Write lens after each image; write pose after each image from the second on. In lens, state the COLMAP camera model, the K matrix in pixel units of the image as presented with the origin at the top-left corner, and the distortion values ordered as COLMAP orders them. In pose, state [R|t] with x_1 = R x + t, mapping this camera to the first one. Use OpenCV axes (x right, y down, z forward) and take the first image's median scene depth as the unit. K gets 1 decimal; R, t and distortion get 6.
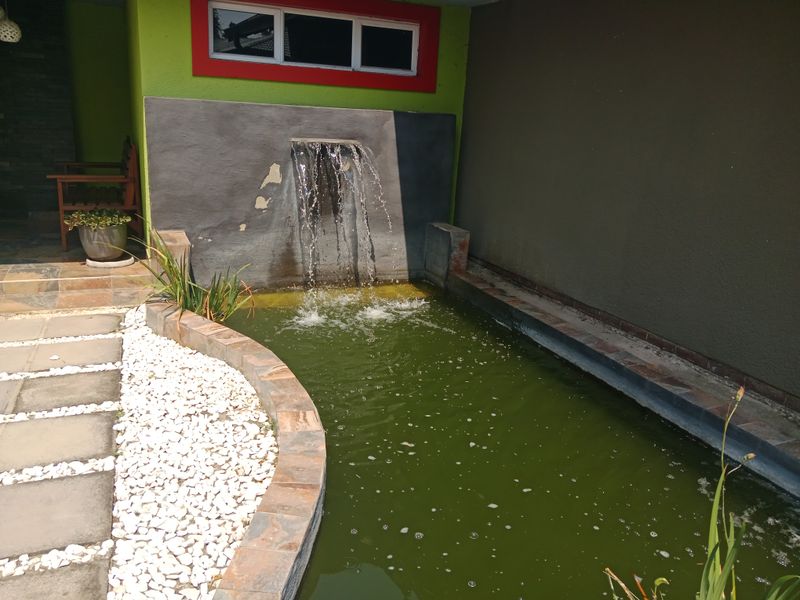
lens RADIAL K [[631.7, 0, 387.5], [0, 631.7, 302.3], [0, 0, 1]] dist [0.012354, 0.003736]
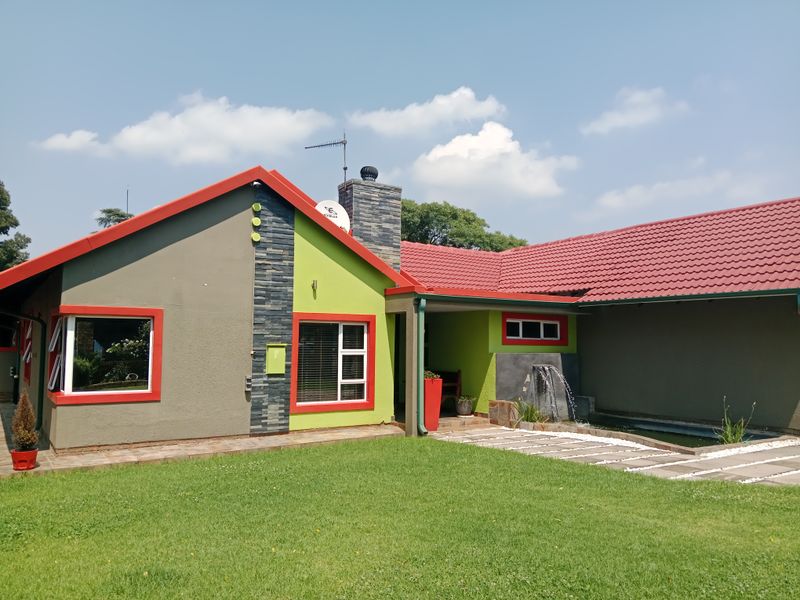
lens RADIAL K [[631.7, 0, 387.5], [0, 631.7, 302.3], [0, 0, 1]] dist [0.012354, 0.003736]
pose [[0.979193, -0.029652, 0.200751, -1.251621], [0.096556, 0.938186, -0.332392, 0.318326], [-0.178486, 0.344860, 0.921528, -1.427359]]
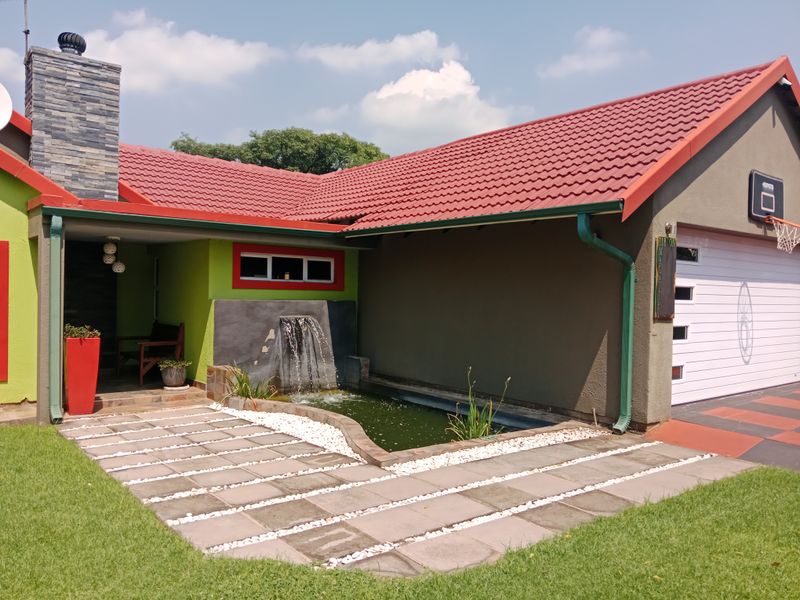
lens RADIAL K [[634.0, 0, 380.5], [0, 634.0, 297.9], [0, 0, 1]] dist [0.152670, -0.200830]
pose [[0.964466, -0.036077, 0.261733, -0.354933], [0.104489, 0.961954, -0.252440, 0.214714], [-0.242668, 0.270818, 0.931542, -0.918938]]
